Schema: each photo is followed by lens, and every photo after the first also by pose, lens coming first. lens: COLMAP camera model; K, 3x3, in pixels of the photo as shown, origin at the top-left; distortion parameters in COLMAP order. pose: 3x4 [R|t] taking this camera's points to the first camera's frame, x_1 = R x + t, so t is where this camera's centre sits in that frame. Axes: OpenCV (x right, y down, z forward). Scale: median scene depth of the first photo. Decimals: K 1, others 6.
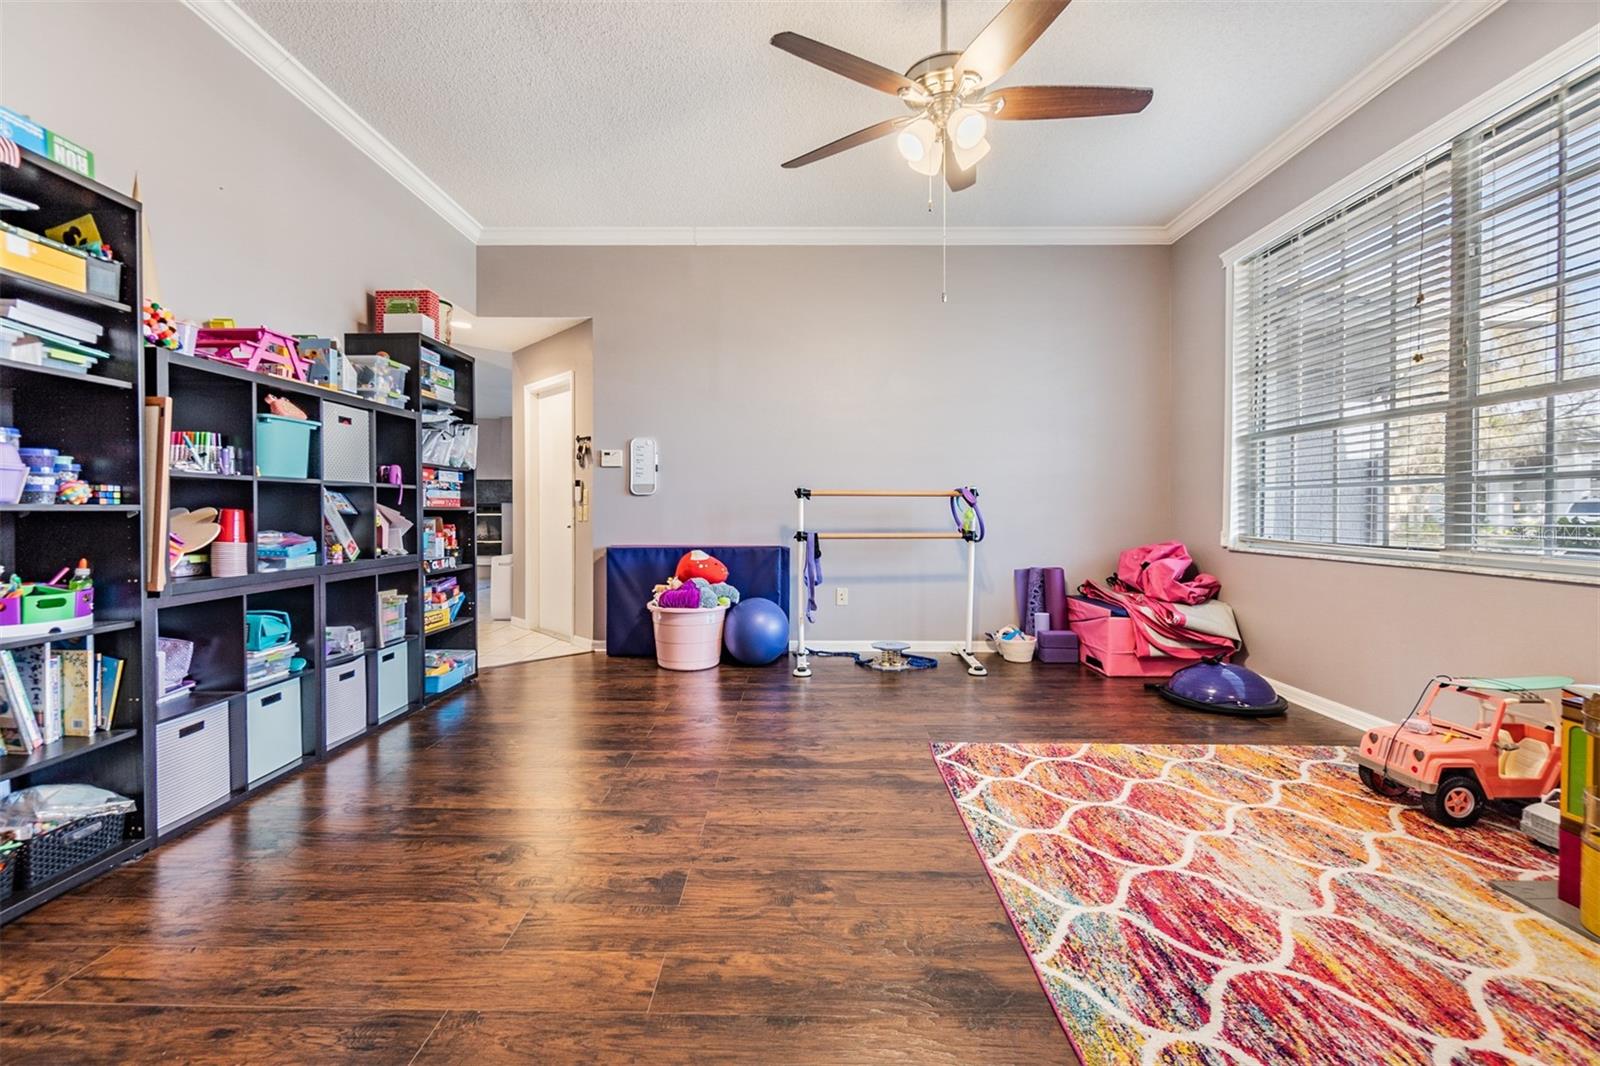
lens RADIAL K [[699.3, 0, 789.5], [0, 699.3, 512.2], [0, 0, 1]] dist [-0.002649, 0.000025]
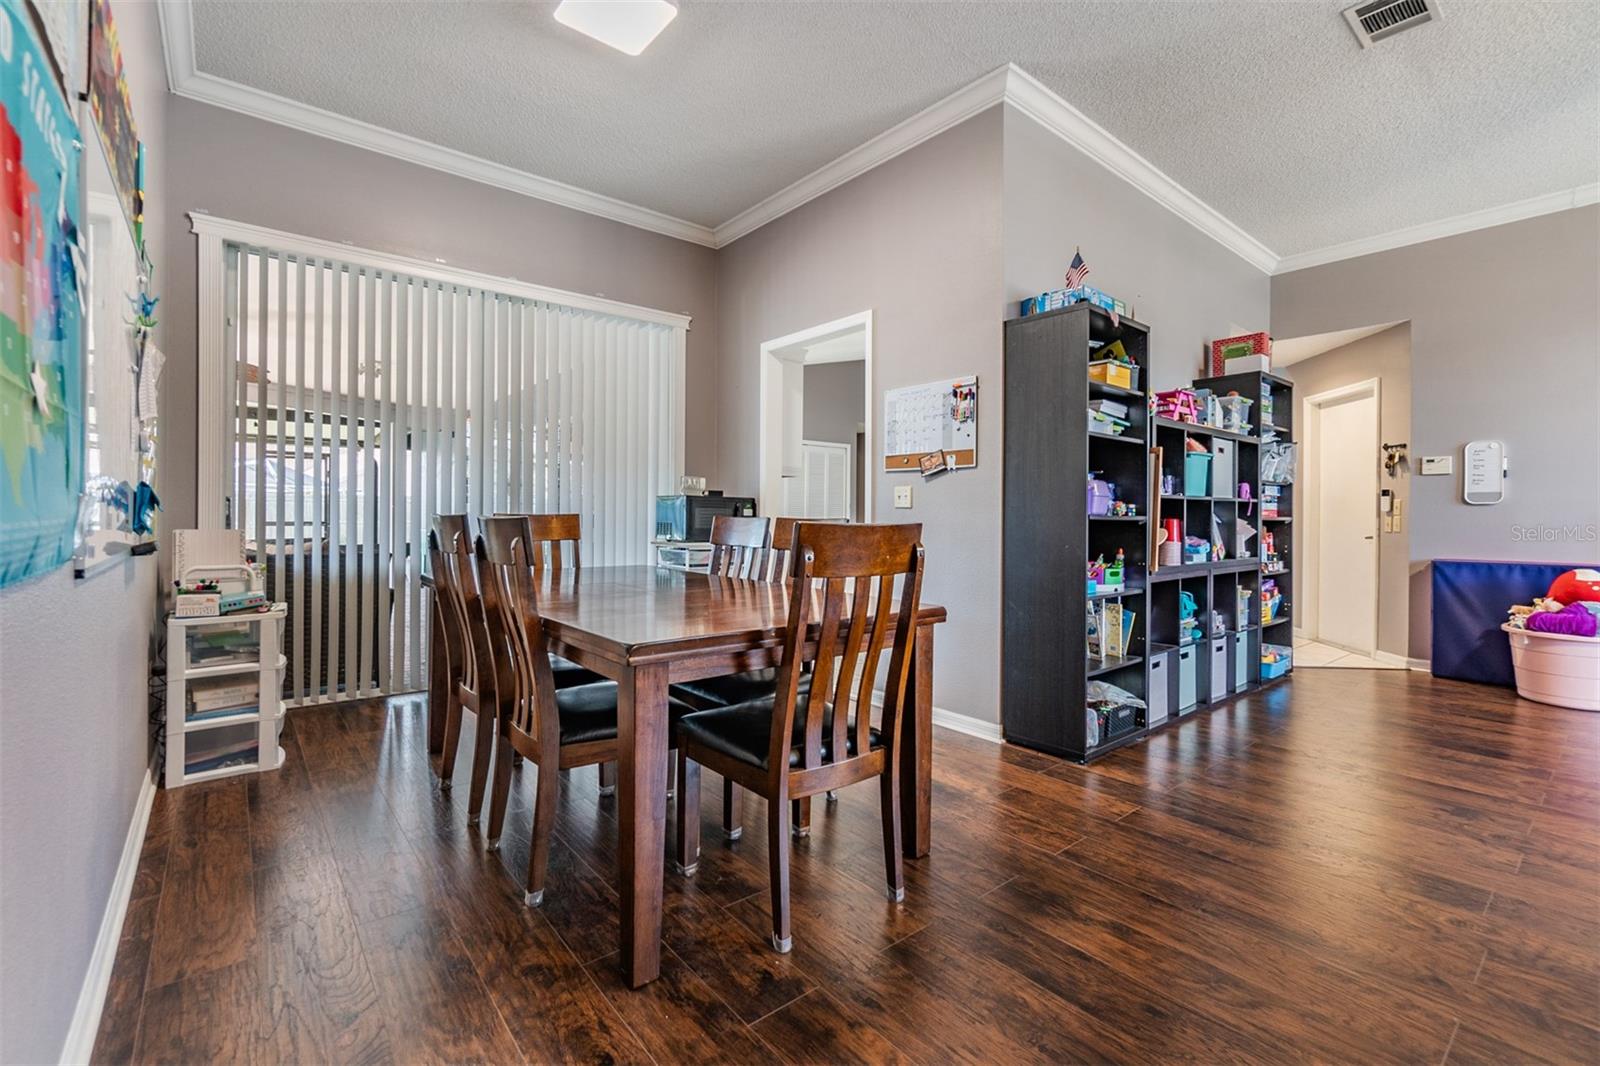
lens RADIAL K [[699.3, 0, 789.5], [0, 699.3, 512.2], [0, 0, 1]] dist [-0.002649, 0.000025]
pose [[0.641324, -0.001478, -0.767268, -0.154603], [-0.008048, 0.999930, -0.008653, 0.000352], [0.767228, 0.011724, 0.641268, -0.429130]]
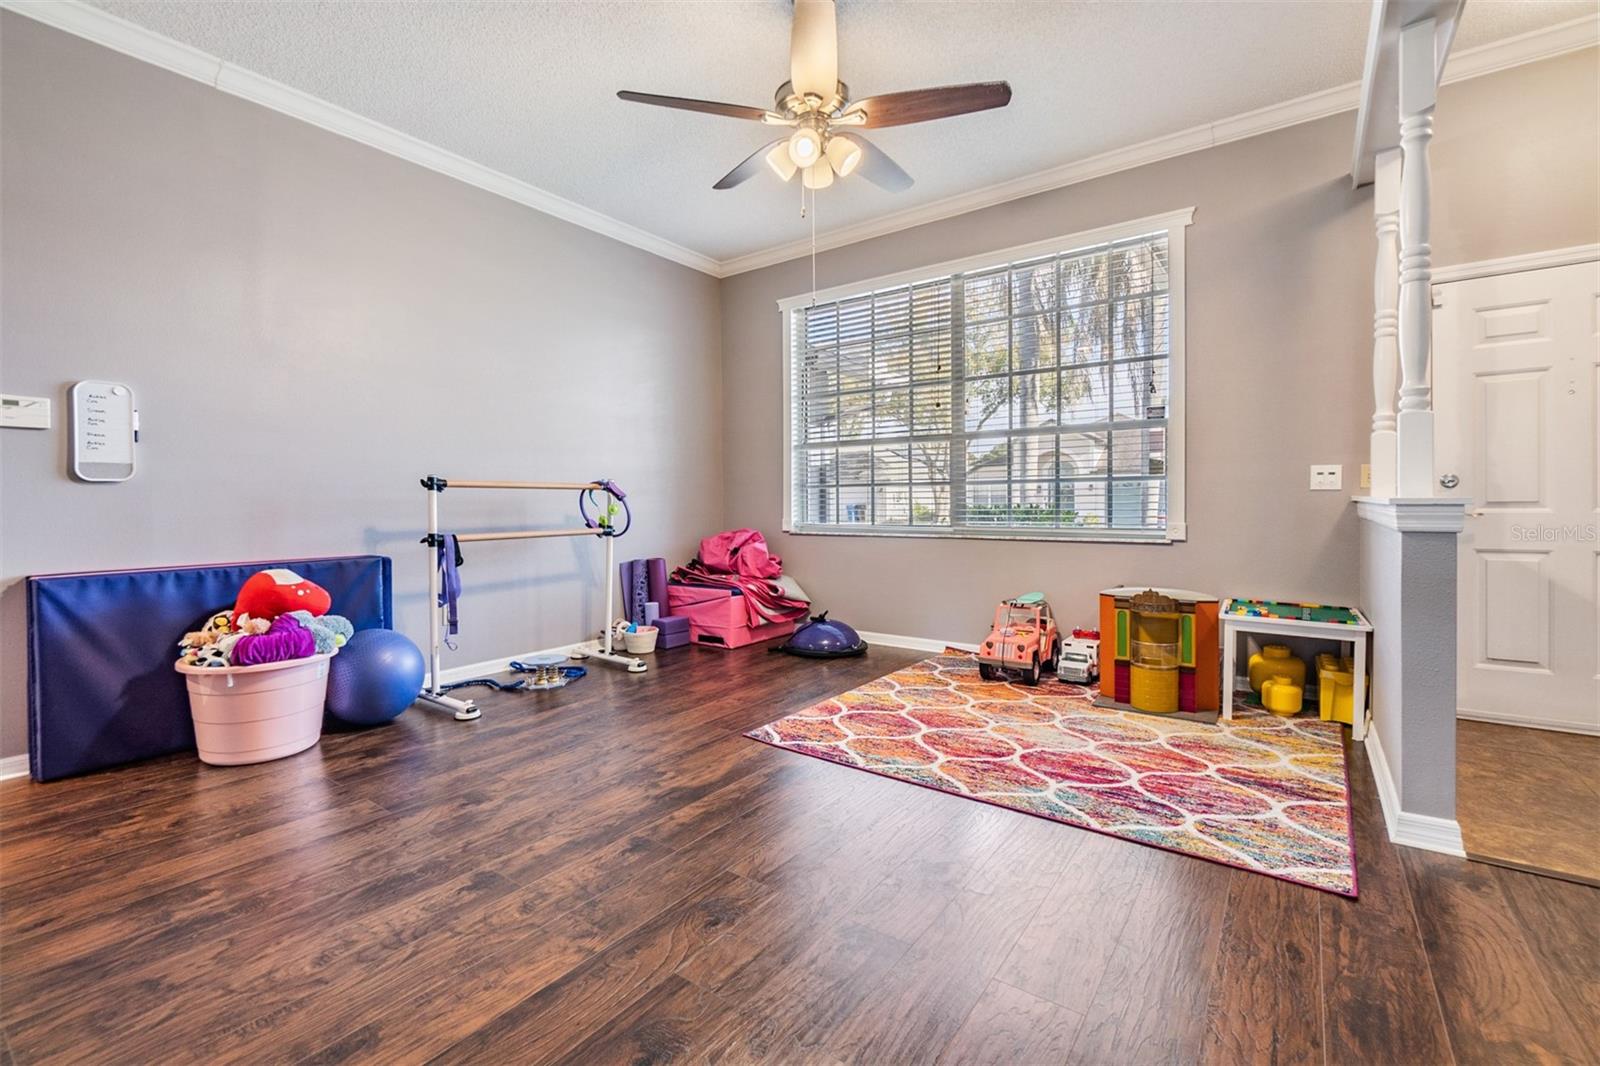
lens RADIAL K [[699.7, 0, 791.1], [0, 699.7, 501.3], [0, 0, 1]] dist [-0.006184, 0.000911]
pose [[0.574077, -0.003677, 0.818793, -0.585284], [0.009917, 0.999948, -0.002463, -0.003143], [-0.818741, 0.009534, 0.574083, 0.365034]]
